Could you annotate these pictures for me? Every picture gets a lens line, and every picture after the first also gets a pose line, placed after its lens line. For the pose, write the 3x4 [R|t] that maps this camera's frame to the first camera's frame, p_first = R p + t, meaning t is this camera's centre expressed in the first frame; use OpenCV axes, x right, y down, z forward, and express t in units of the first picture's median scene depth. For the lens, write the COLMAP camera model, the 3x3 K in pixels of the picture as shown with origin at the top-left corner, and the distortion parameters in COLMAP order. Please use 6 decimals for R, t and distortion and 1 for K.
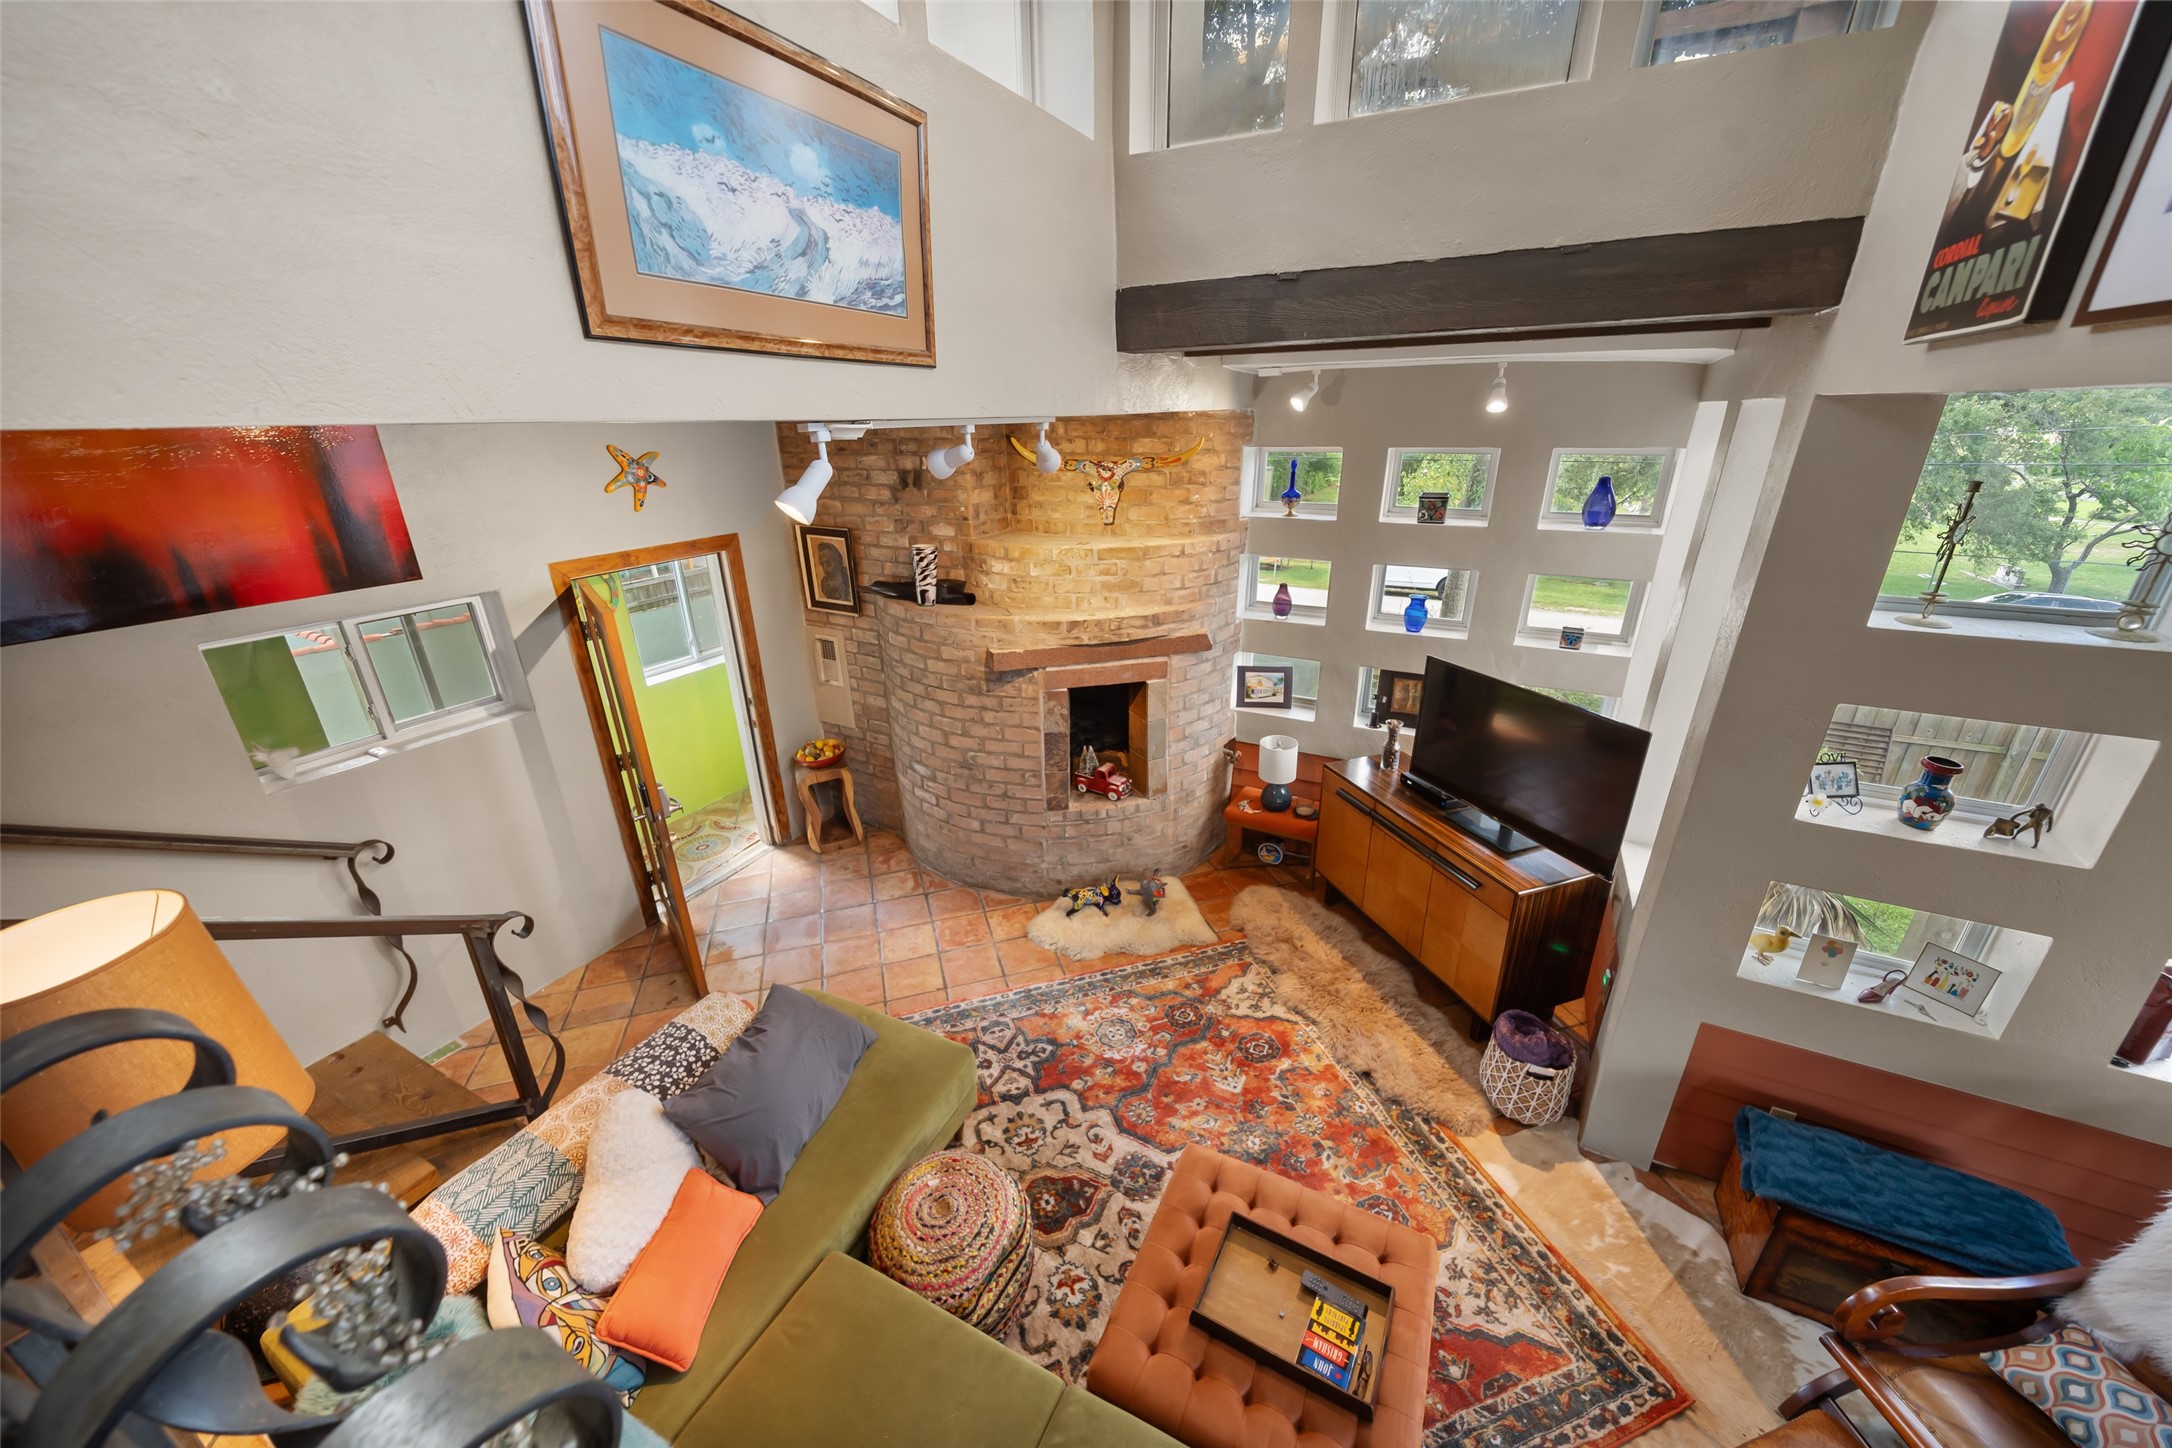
lens RADIAL K [[777.3, 0, 1092.5], [0, 777.3, 724.8], [0, 0, 1]] dist [0.000968, 0.000073]
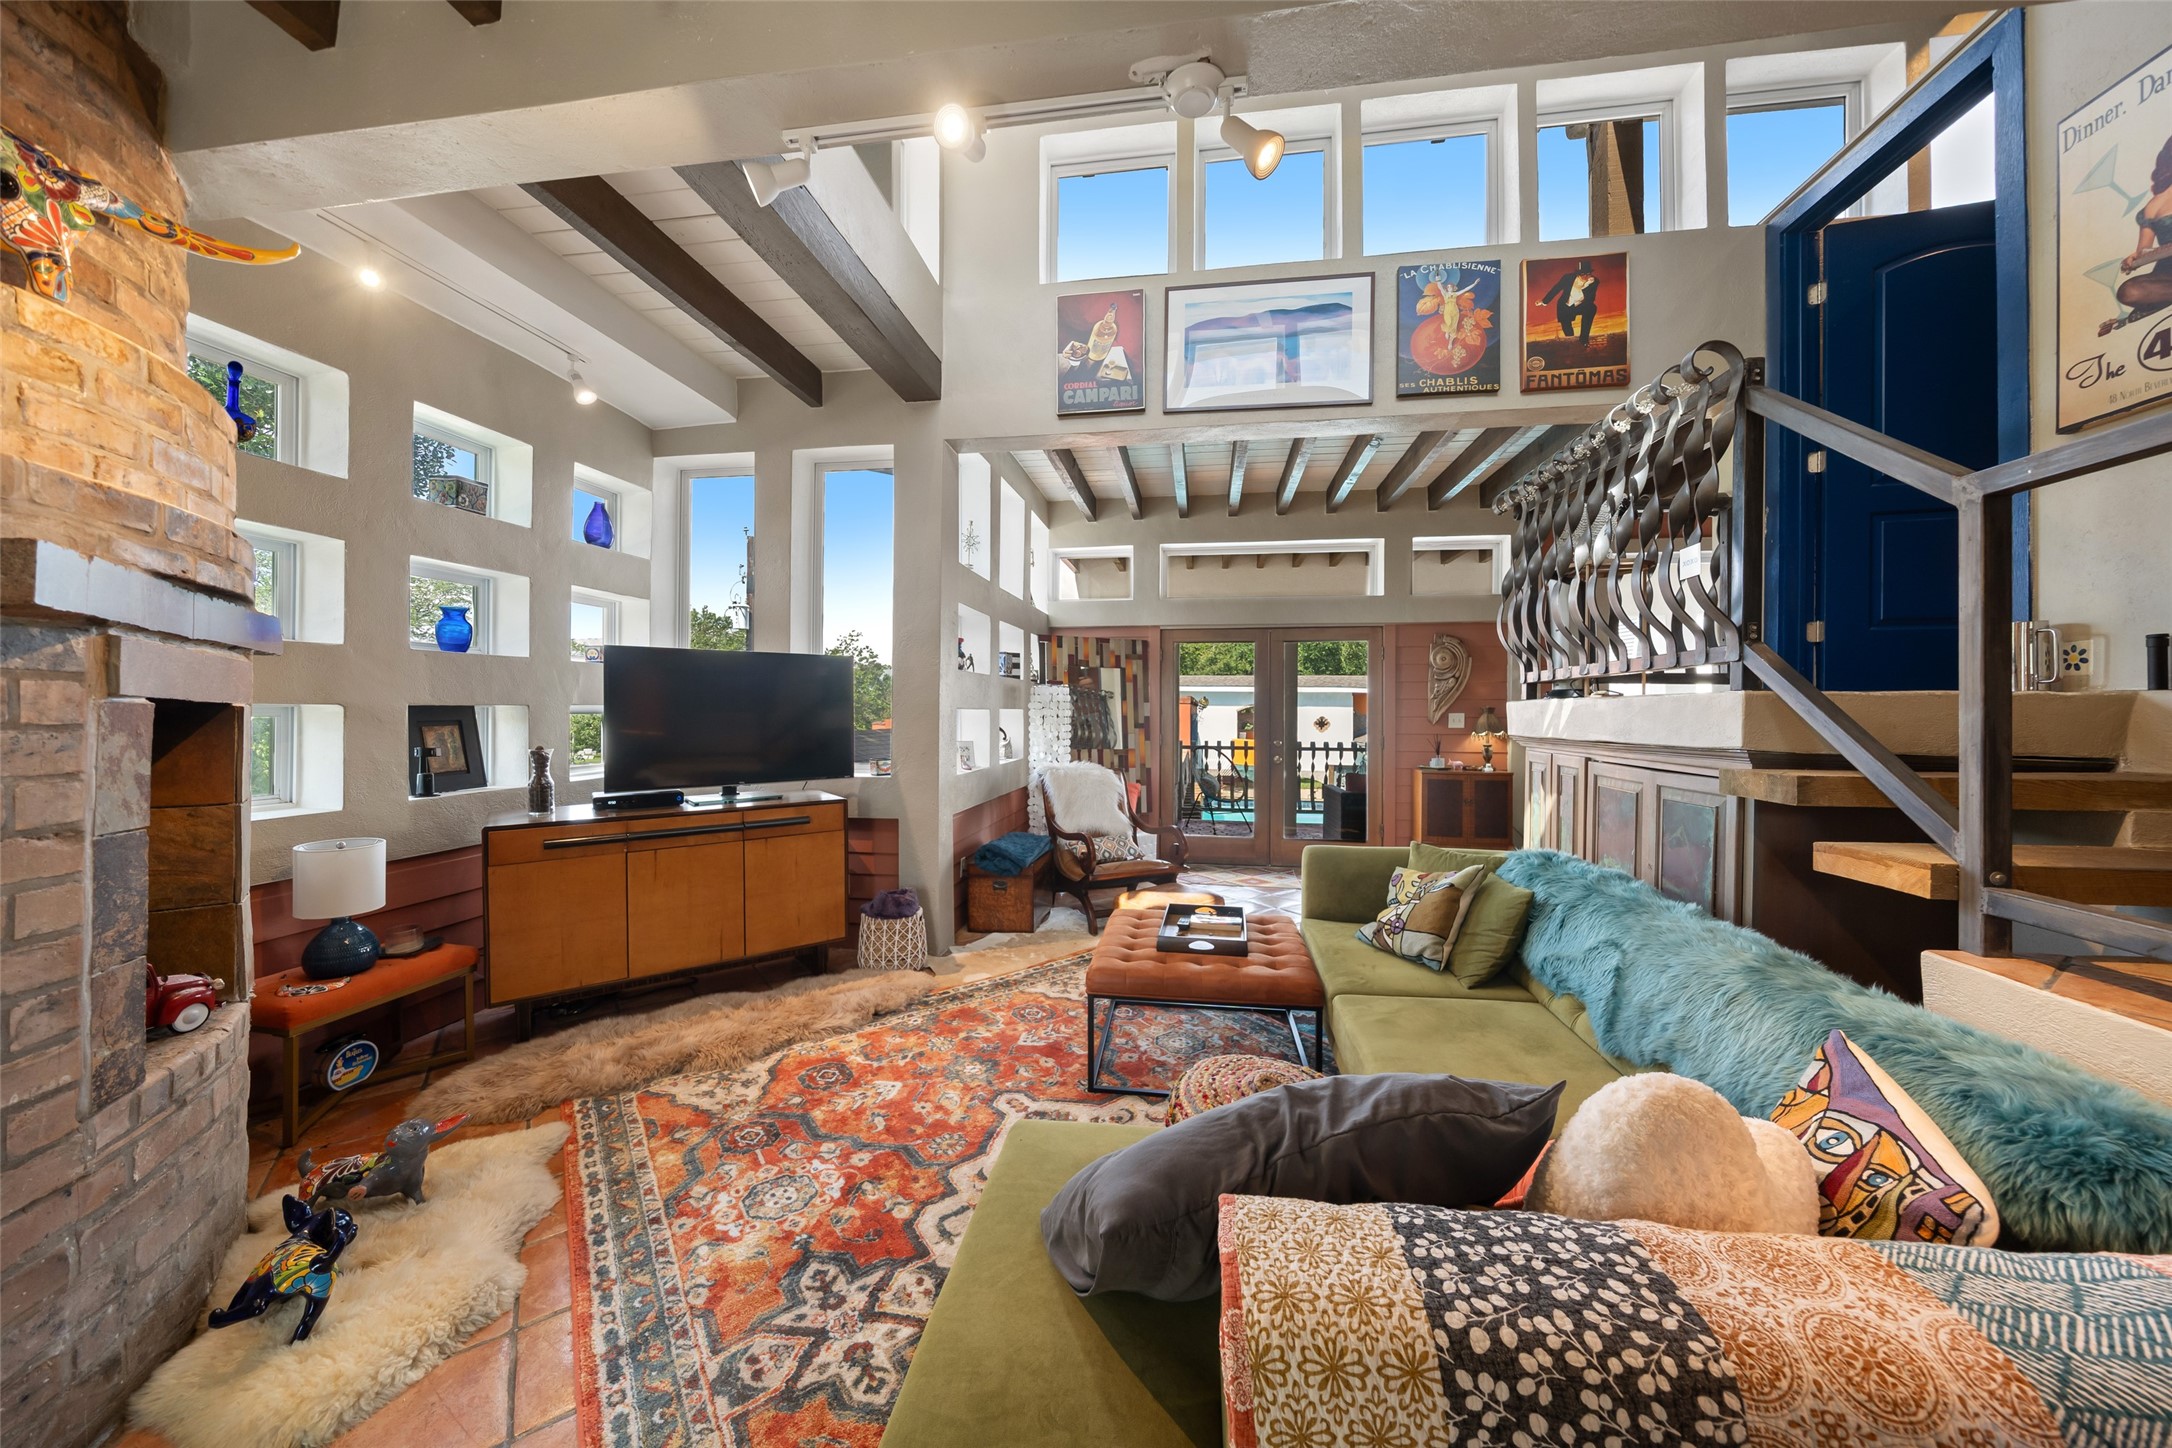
lens RADIAL K [[754.9, 0, 1091.2], [0, 754.9, 714.5], [0, 0, 1]] dist [-0.000101, 0.000002]
pose [[-0.323682, 0.008312, 0.946130, -0.591134], [0.350979, 0.929672, 0.111907, 0.086501], [-0.878660, 0.368294, -0.303835, 0.862240]]
